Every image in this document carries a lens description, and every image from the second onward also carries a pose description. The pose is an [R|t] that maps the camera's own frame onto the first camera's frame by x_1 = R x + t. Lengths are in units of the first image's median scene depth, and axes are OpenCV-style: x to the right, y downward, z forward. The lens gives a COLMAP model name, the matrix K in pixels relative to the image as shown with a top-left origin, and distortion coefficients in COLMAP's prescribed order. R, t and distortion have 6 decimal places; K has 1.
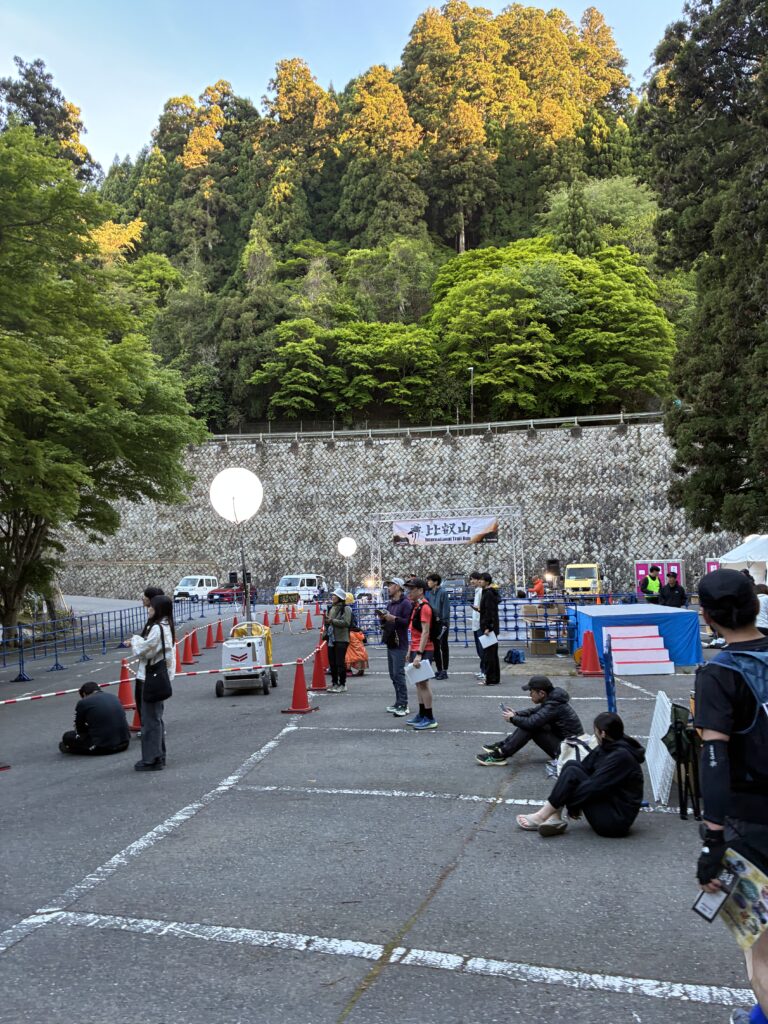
lens RADIAL K [[768.5, 0, 382.6], [0, 768.5, 503.9], [0, 0, 1]] dist [0.061498, 0.000570]
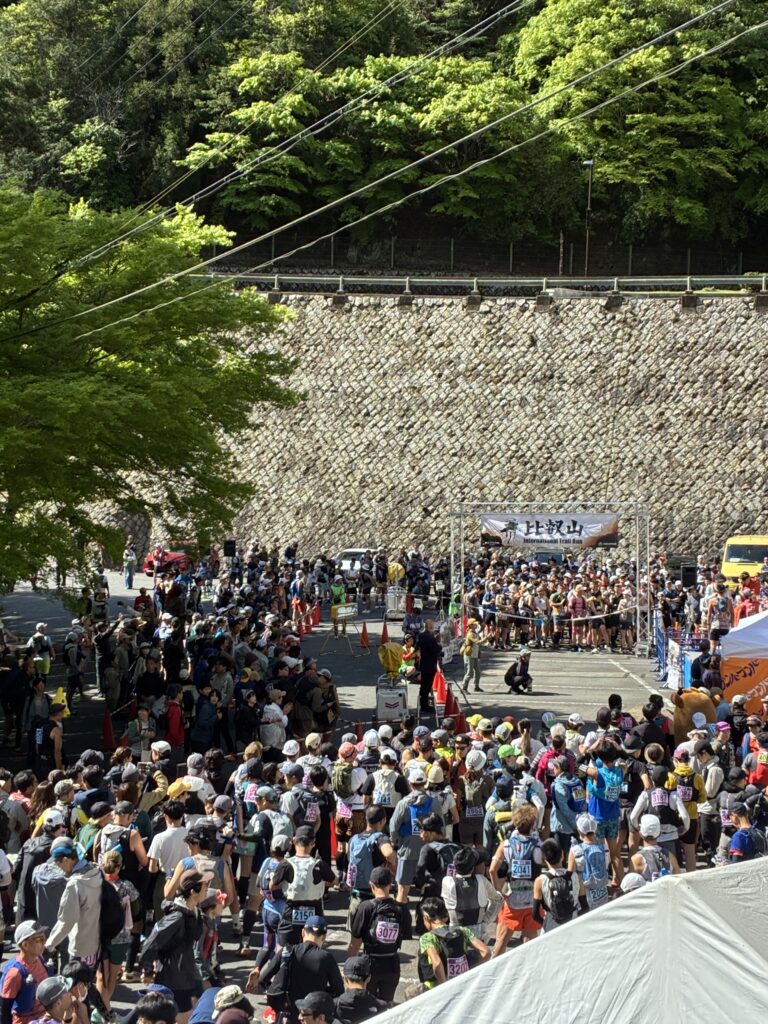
lens RADIAL K [[1831.6, 0, 383.8], [0, 1831.6, 514.2], [0, 0, 1]] dist [0.045444, 0.000000]
pose [[0.999393, 0.029554, 0.018471, -0.057119], [-0.031676, 0.991301, 0.127743, -0.100482], [-0.014535, -0.128250, 0.991635, -0.390920]]
